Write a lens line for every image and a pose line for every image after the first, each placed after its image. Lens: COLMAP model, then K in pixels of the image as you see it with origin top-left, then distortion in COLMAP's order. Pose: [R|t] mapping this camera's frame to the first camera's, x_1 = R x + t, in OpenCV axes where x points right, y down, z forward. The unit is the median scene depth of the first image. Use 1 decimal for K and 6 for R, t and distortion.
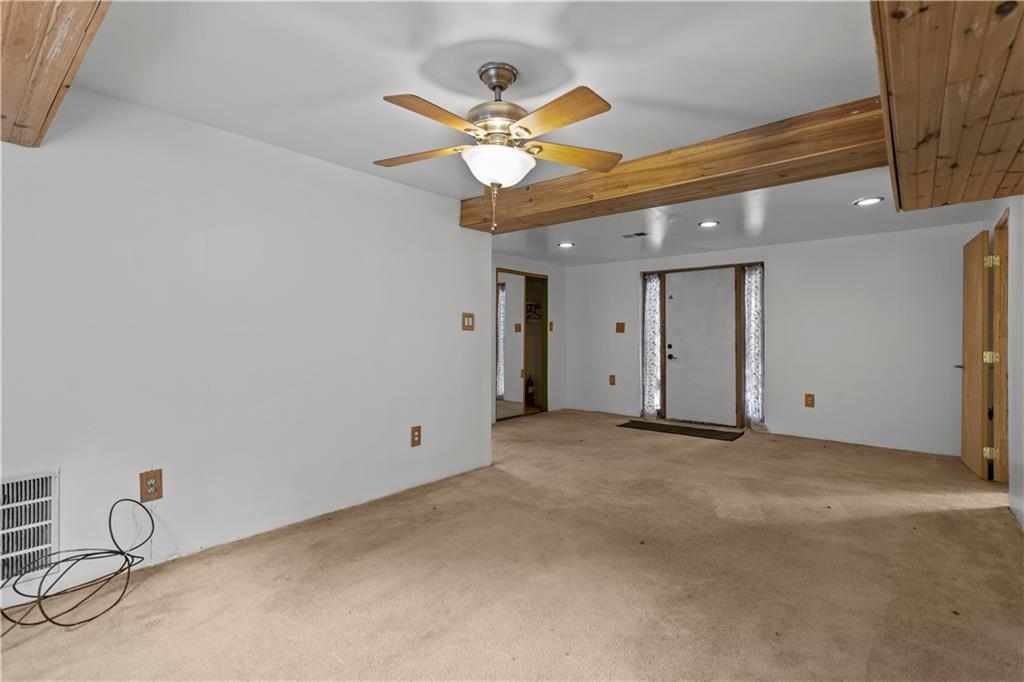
lens RADIAL K [[490.4, 0, 506.8], [0, 490.4, 338.8], [0, 0, 1]] dist [0.004555, 0.001230]
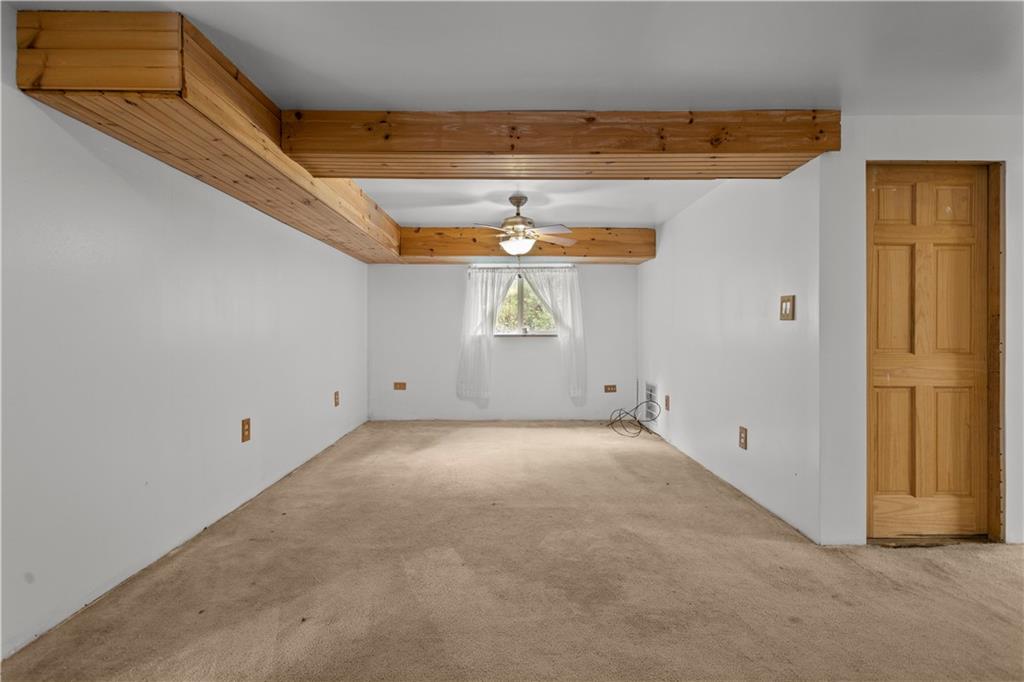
lens RADIAL K [[505.9, 0, 516.4], [0, 505.9, 331.0], [0, 0, 1]] dist [-0.004757, 0.003244]
pose [[-0.735004, -0.005313, -0.678042, 0.734714], [-0.006926, 0.999976, -0.000328, 0.001184], [0.678027, 0.004455, -0.735024, 1.346034]]
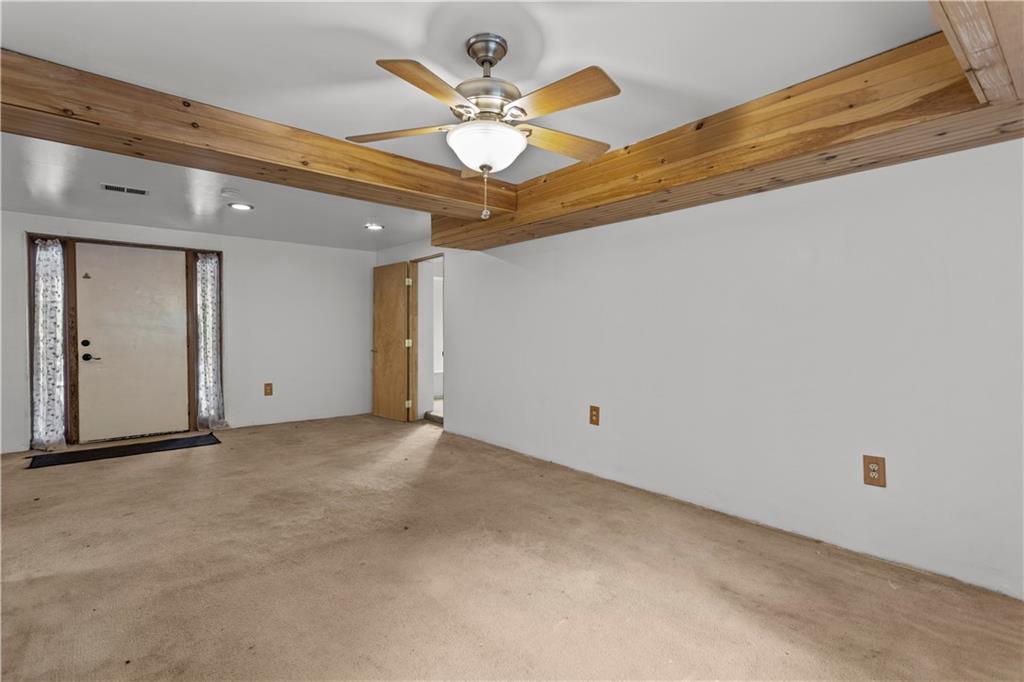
lens RADIAL K [[490.4, 0, 511.6], [0, 490.4, 335.1], [0, 0, 1]] dist [0.004555, 0.001230]
pose [[0.146851, -0.011209, 0.989095, -0.505193], [0.003855, 0.999935, 0.010760, -0.003301], [-0.989151, 0.002232, 0.146885, 0.438795]]
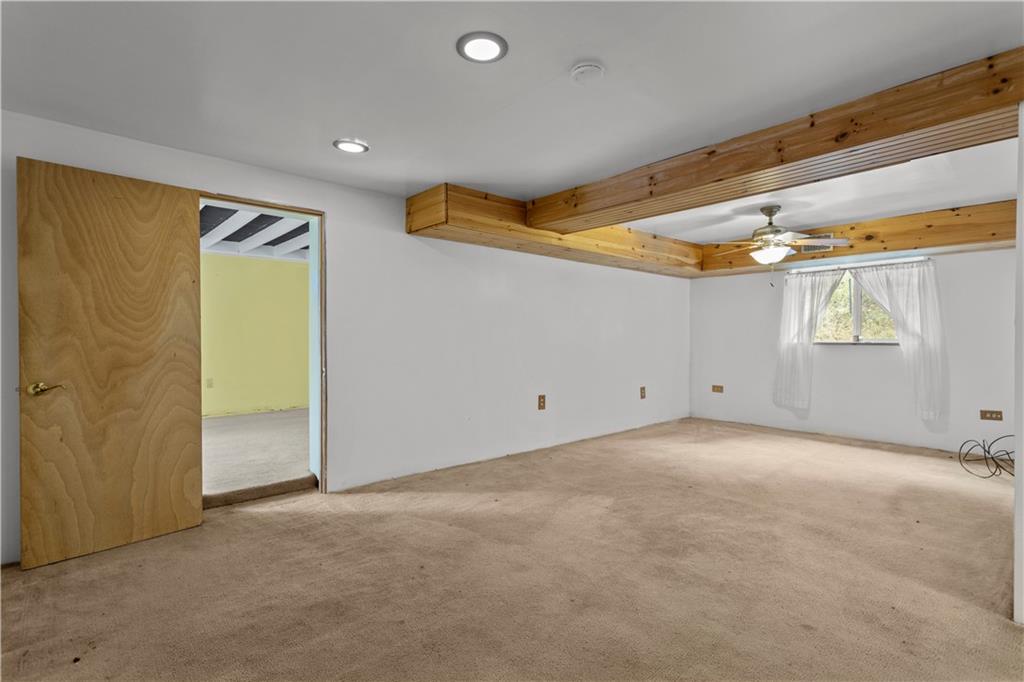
lens RADIAL K [[490.4, 0, 509.8], [0, 490.4, 342.9], [0, 0, 1]] dist [0.004555, 0.001230]
pose [[-0.992812, -0.007723, 0.119435, 0.425166], [-0.005854, 0.999855, 0.015990, -0.003817], [-0.119541, 0.015176, -0.992713, 1.688949]]
